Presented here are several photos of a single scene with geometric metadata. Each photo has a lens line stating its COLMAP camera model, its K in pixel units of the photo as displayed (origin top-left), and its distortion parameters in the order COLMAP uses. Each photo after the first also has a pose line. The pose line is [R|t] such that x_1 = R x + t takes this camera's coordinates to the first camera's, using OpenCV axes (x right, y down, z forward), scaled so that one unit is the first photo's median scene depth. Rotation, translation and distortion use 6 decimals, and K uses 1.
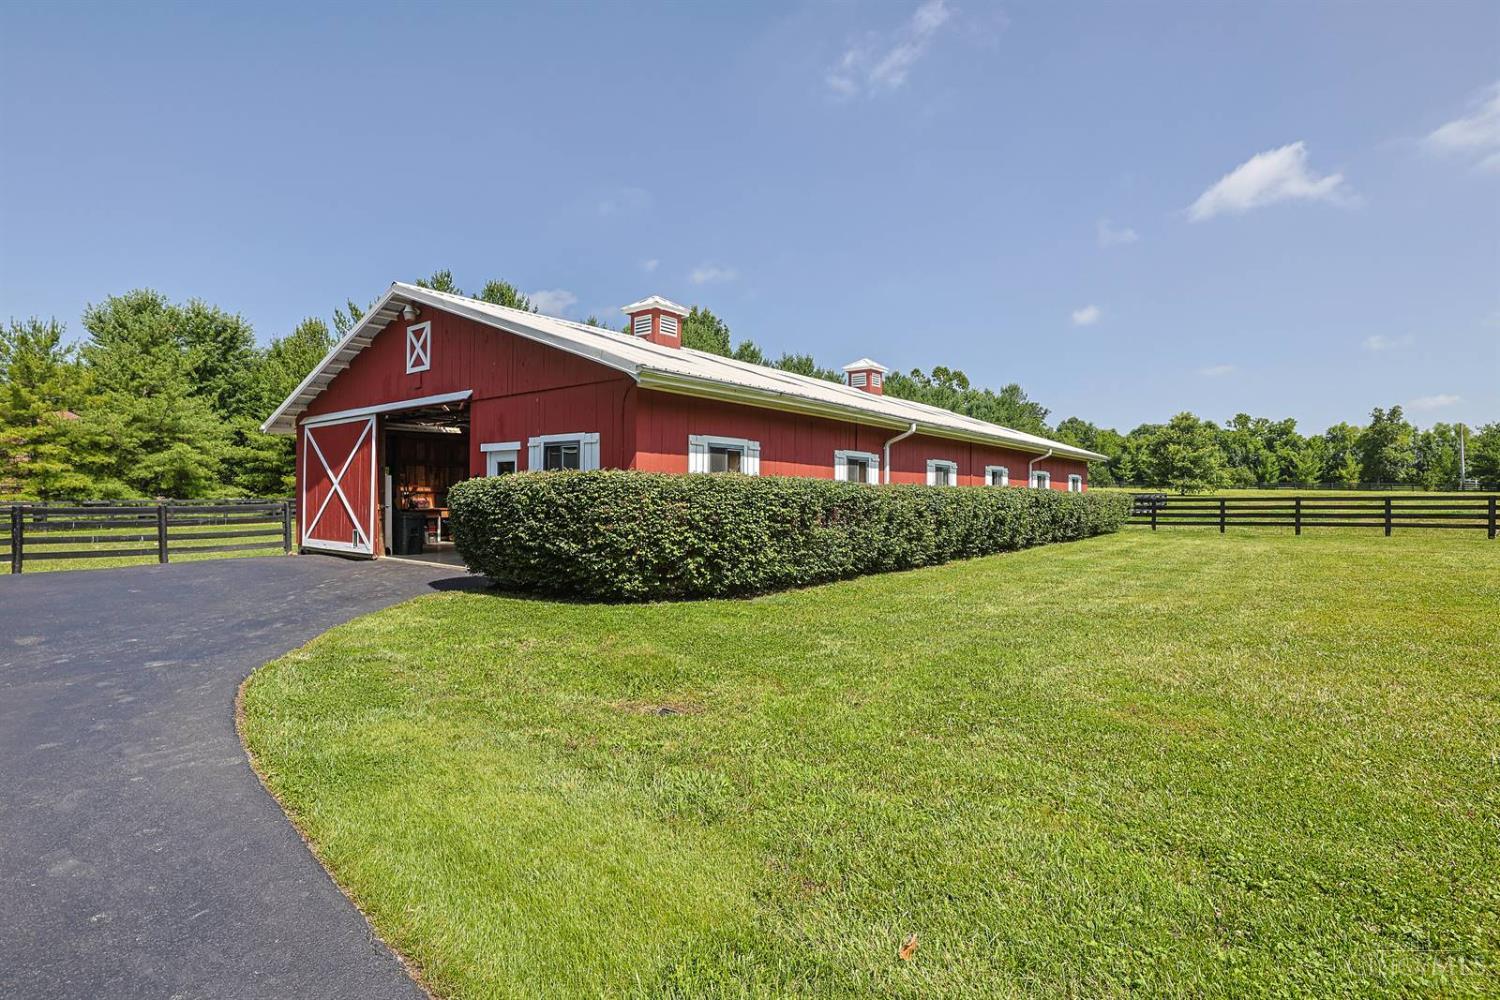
lens RADIAL K [[725.6, 0, 756.5], [0, 725.6, 497.0], [0, 0, 1]] dist [-0.034142, 0.010178]
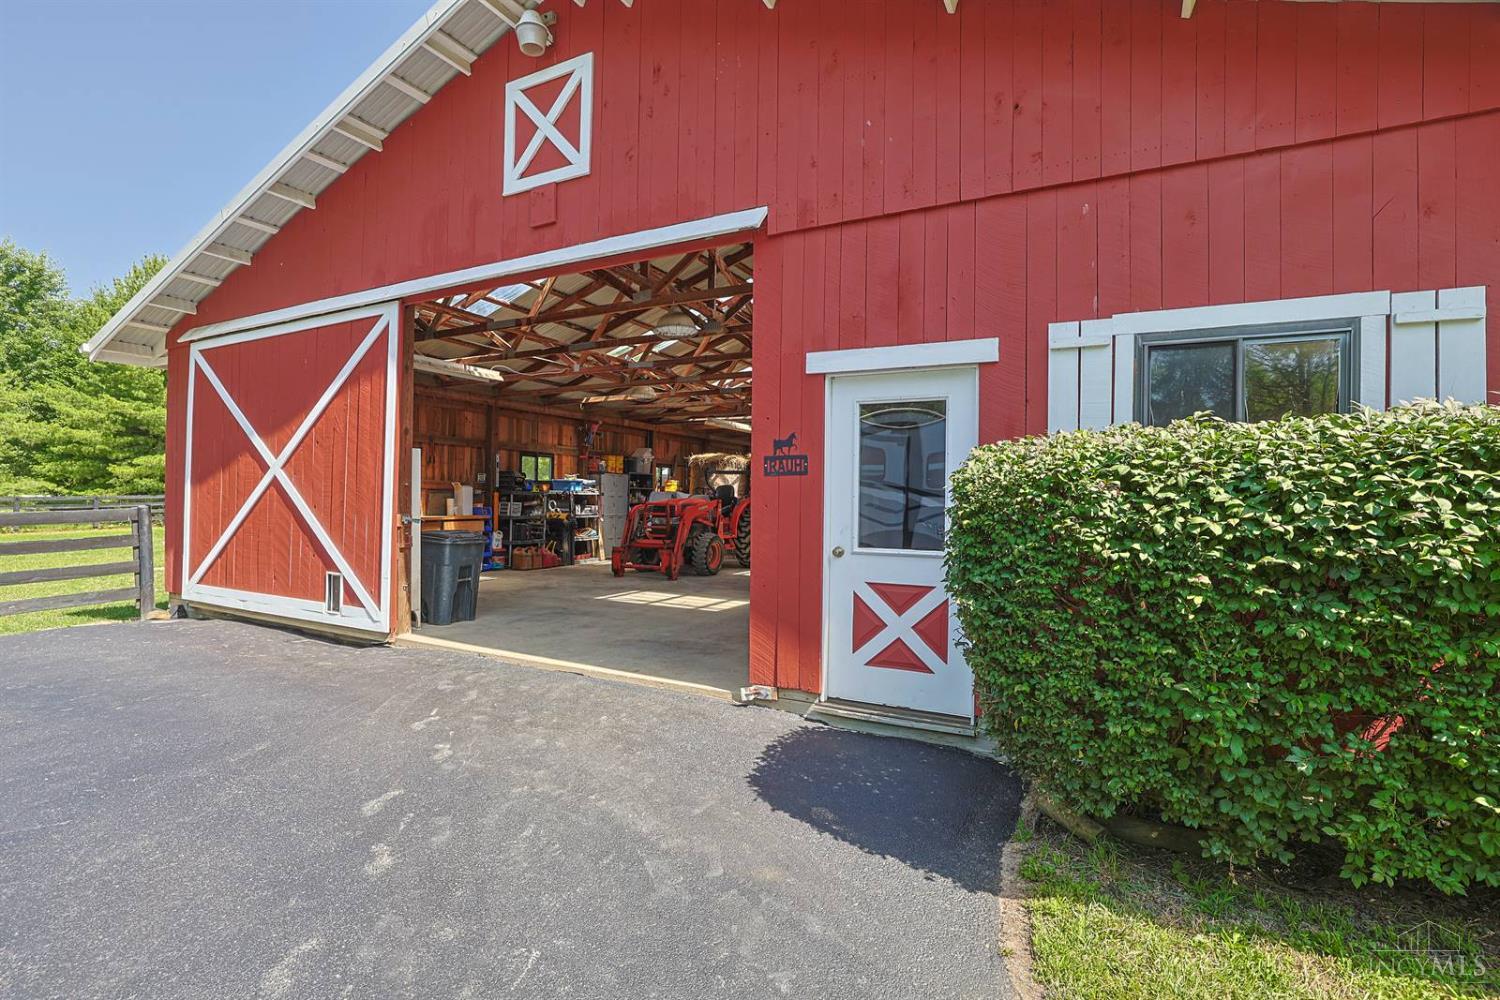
lens RADIAL K [[680.0, 0, 744.5], [0, 680.0, 498.7], [0, 0, 1]] dist [-0.020799, 0.002904]
pose [[0.983437, 0.007084, 0.181114, -0.355111], [-0.007309, 0.999973, 0.000574, -0.001058], [-0.181105, -0.001888, 0.983462, 0.506089]]
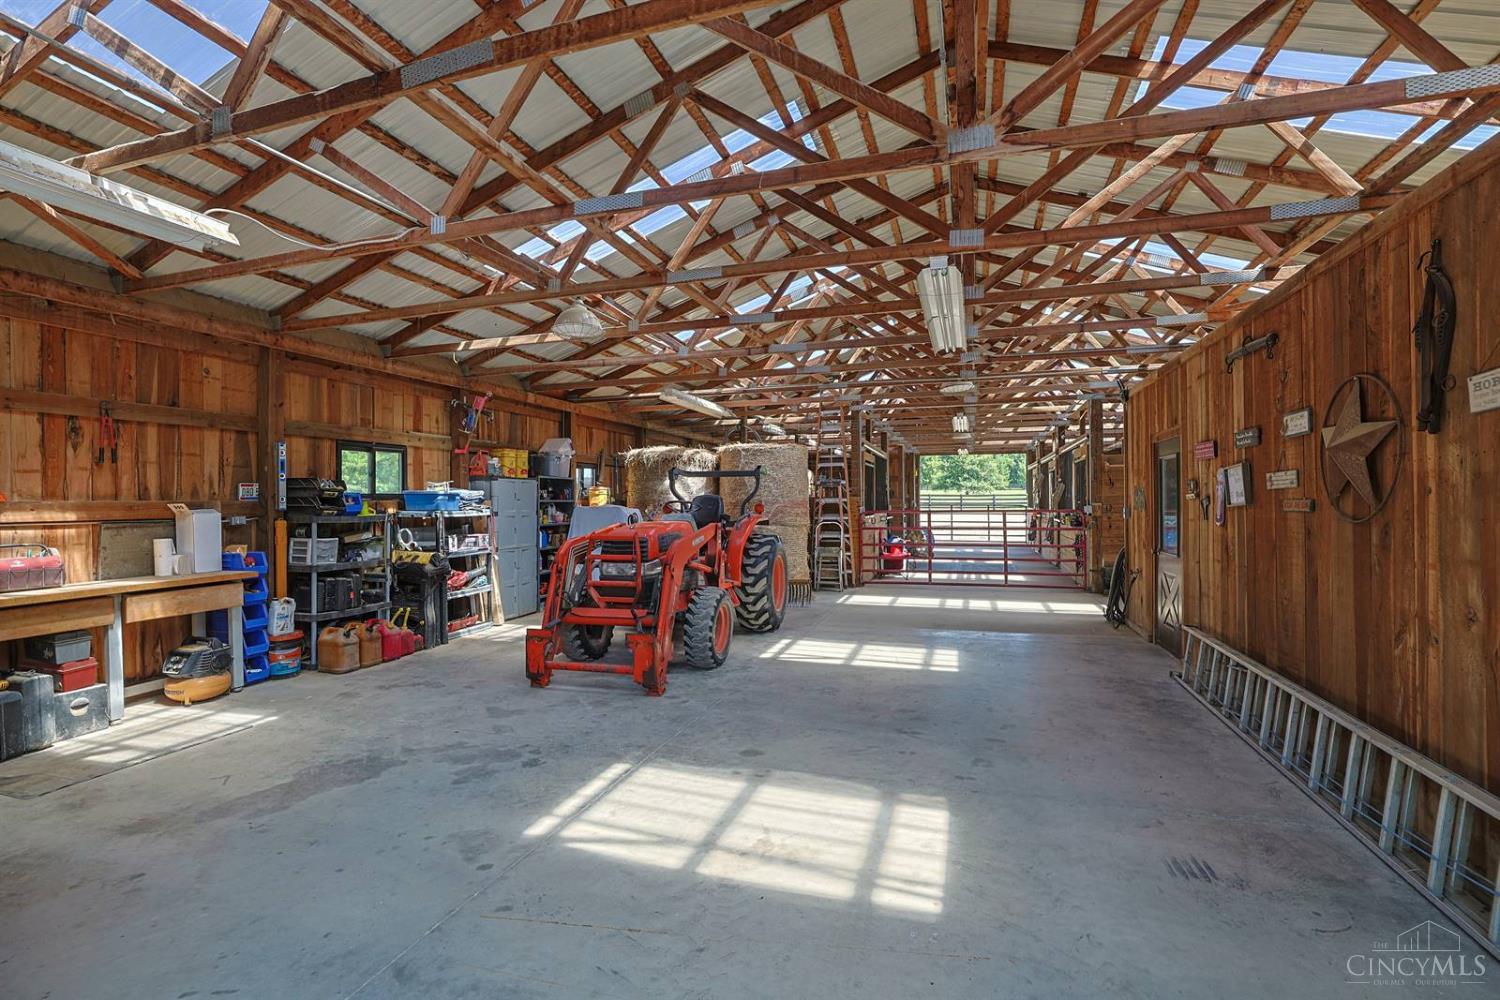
lens RADIAL K [[680.0, 0, 751.0], [0, 680.0, 502.4], [0, 0, 1]] dist [-0.020799, 0.002904]
pose [[0.938030, -0.013572, 0.346288, -0.372425], [0.012527, 0.999908, 0.005257, -0.013809], [-0.346327, -0.000593, 0.938114, 0.836948]]
